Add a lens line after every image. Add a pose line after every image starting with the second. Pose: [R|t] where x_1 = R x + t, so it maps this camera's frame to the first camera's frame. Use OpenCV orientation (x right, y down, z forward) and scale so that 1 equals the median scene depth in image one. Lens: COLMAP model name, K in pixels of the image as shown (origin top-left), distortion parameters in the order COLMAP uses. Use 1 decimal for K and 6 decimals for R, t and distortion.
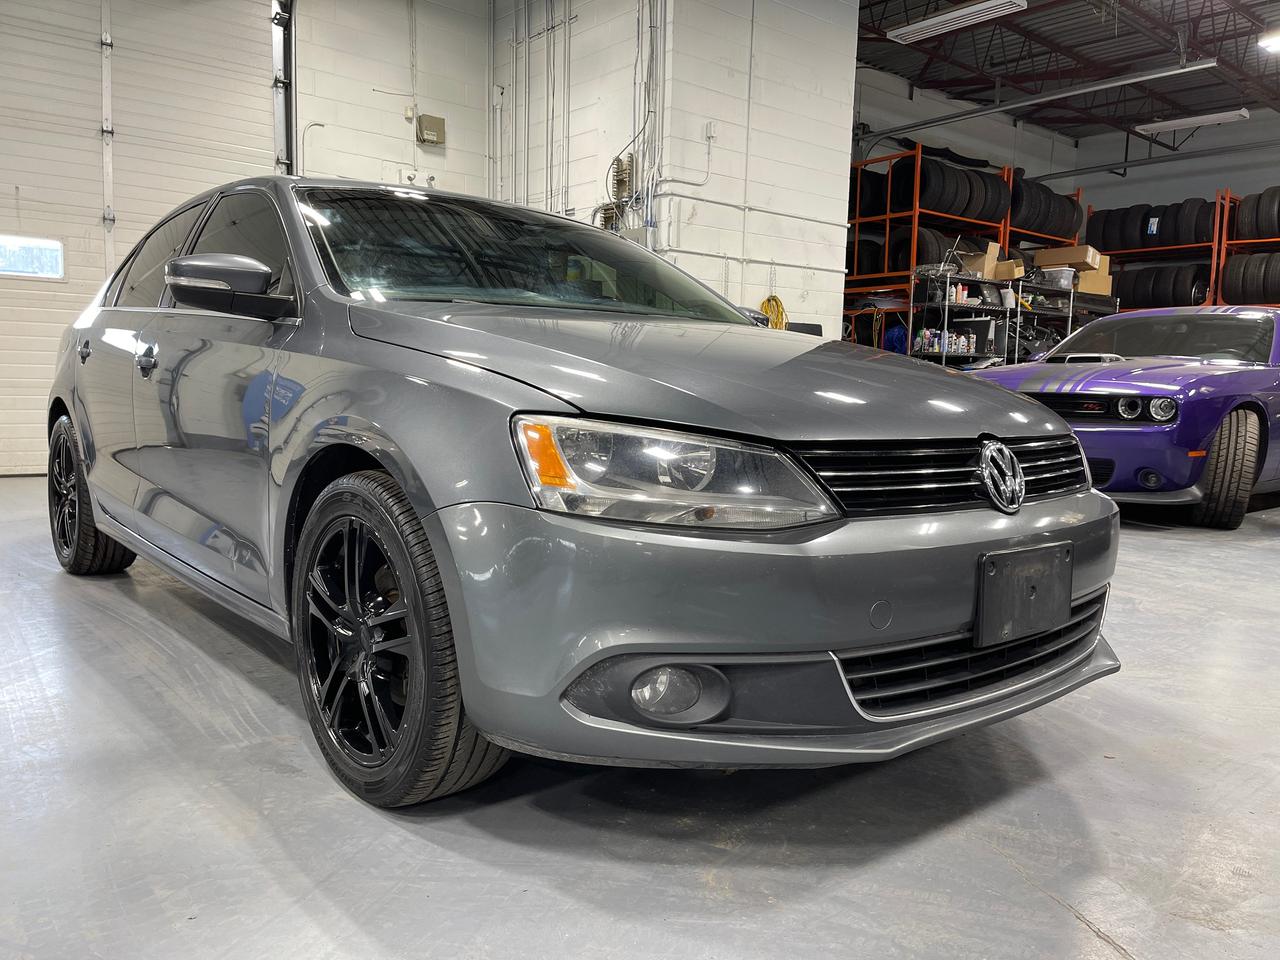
lens RADIAL K [[993.3, 0, 660.6], [0, 993.3, 476.7], [0, 0, 1]] dist [0.105953, -0.133079]
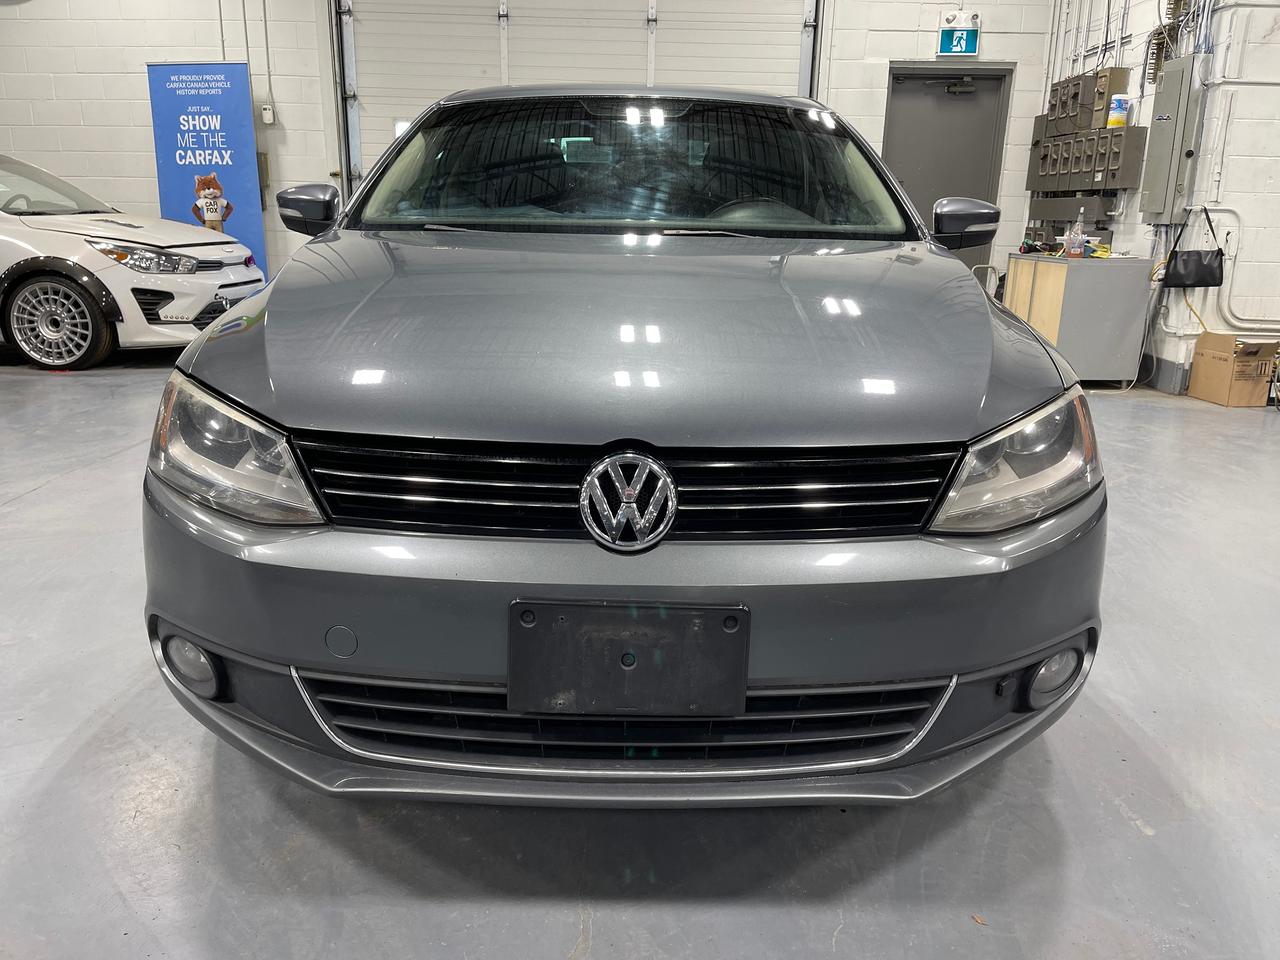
lens RADIAL K [[993.3, 0, 660.6], [0, 993.3, 476.7], [0, 0, 1]] dist [0.105953, -0.133079]
pose [[0.752422, 0.165688, -0.637502, 0.627176], [-0.068757, 0.982315, 0.174153, -0.112694], [0.655083, -0.087203, 0.750508, 0.354262]]
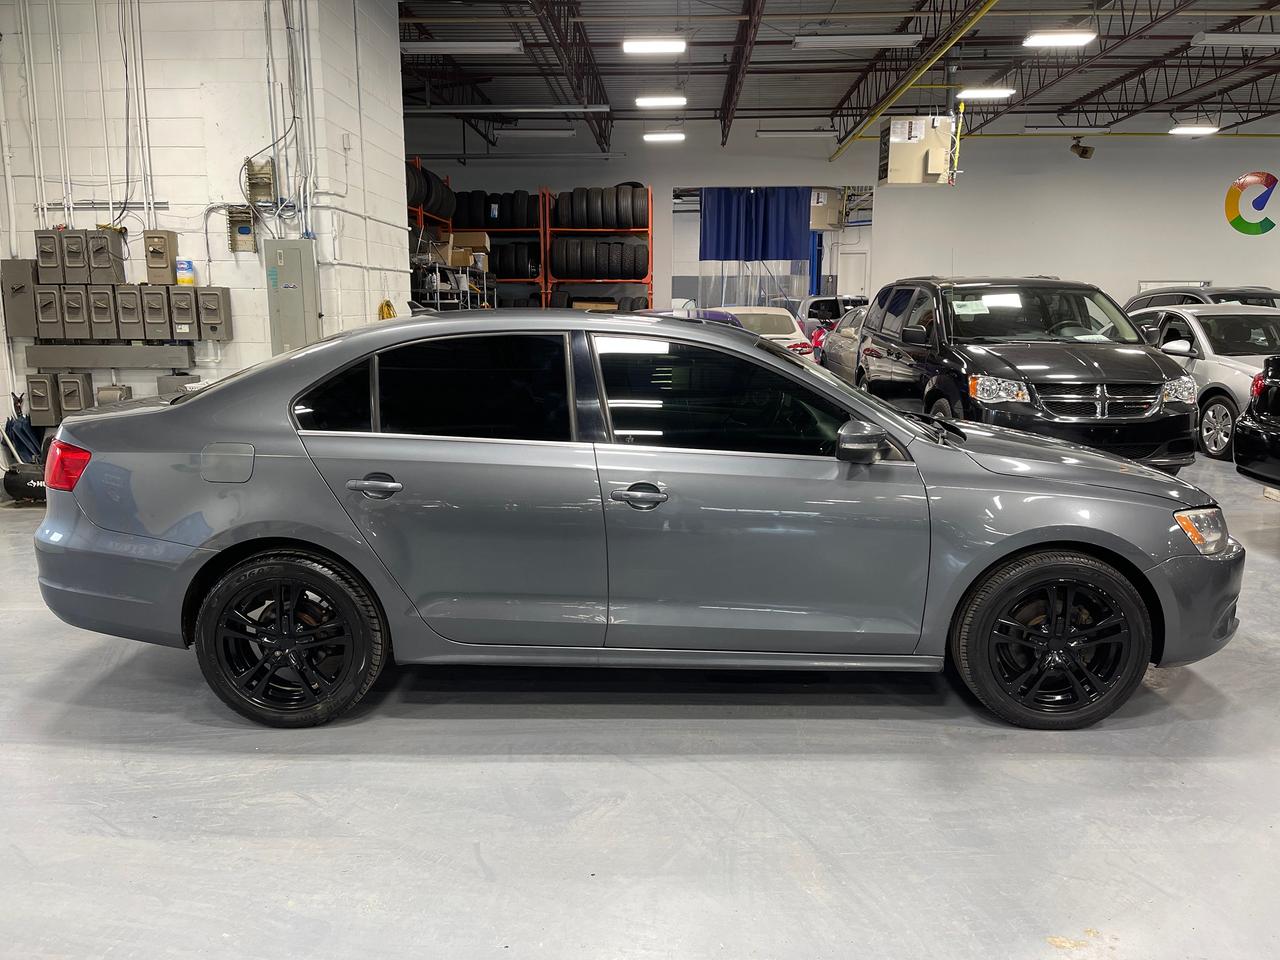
lens RADIAL K [[993.3, 0, 660.6], [0, 993.3, 476.7], [0, 0, 1]] dist [0.105953, -0.133079]
pose [[0.644345, -0.155700, 0.748717, -1.561384], [0.086367, 0.987606, 0.131052, -0.334411], [-0.759842, -0.019778, 0.649806, 0.272399]]
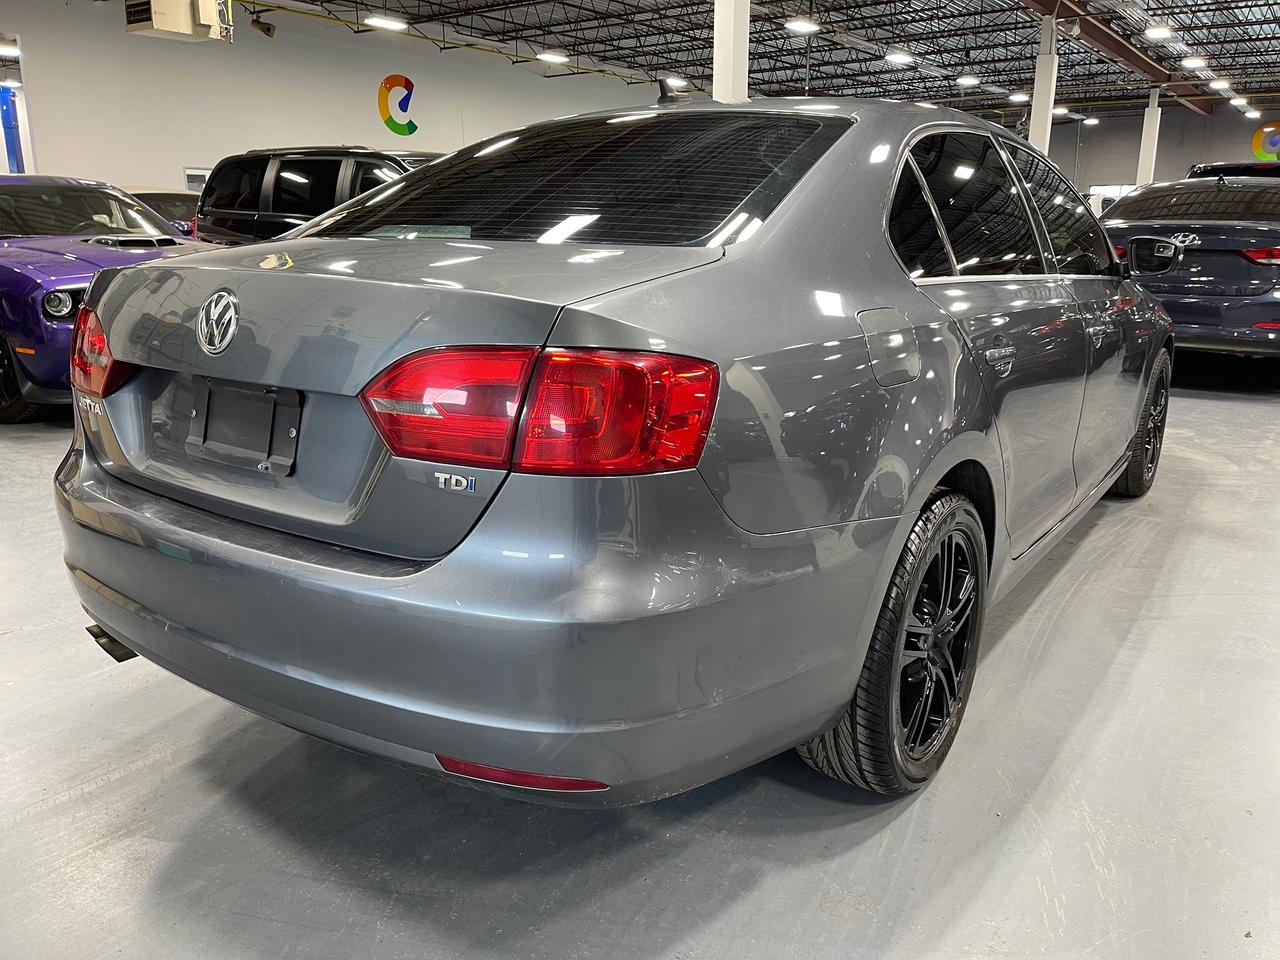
lens RADIAL K [[993.3, 0, 660.6], [0, 993.3, 476.7], [0, 0, 1]] dist [0.105953, -0.133079]
pose [[-0.275050, -0.262131, 0.925006, -1.536486], [0.092651, 0.950410, 0.296879, -0.349332], [-0.956955, 0.167359, -0.237123, 1.909703]]
